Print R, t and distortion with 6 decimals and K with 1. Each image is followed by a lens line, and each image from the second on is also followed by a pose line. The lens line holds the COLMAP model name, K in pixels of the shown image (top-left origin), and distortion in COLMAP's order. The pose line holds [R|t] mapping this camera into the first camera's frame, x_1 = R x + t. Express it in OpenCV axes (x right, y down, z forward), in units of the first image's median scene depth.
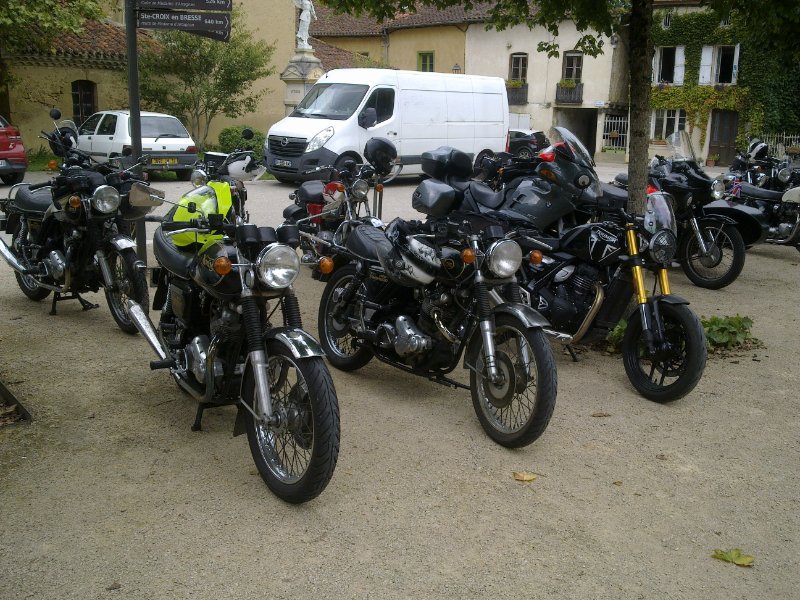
lens RADIAL K [[839.6, 0, 413.4], [0, 839.6, 297.6], [0, 0, 1]] dist [0.080917, -0.218881]
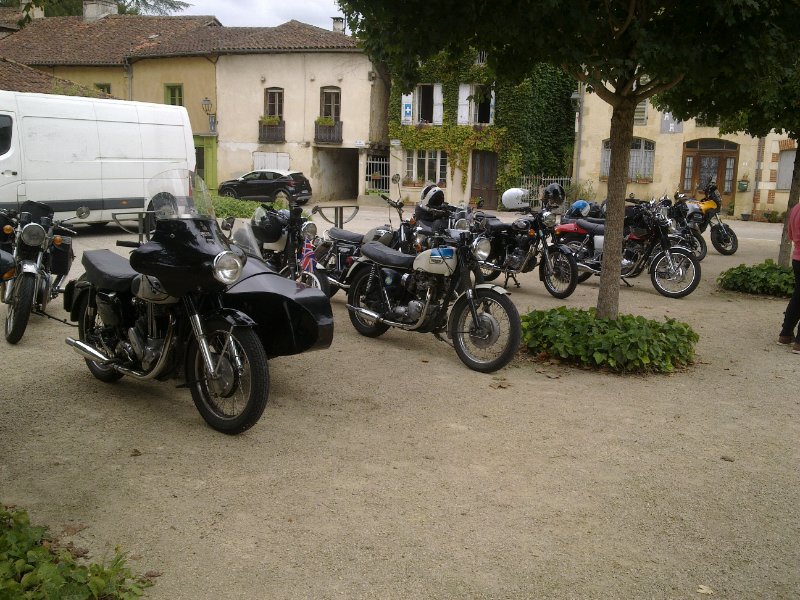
lens RADIAL K [[839.6, 0, 413.4], [0, 839.6, 297.6], [0, 0, 1]] dist [0.080917, -0.218881]
pose [[0.977536, -0.028964, 0.208771, 0.081468], [0.038856, 0.998300, -0.043440, -0.016755], [-0.207157, 0.050576, 0.976999, 0.088145]]
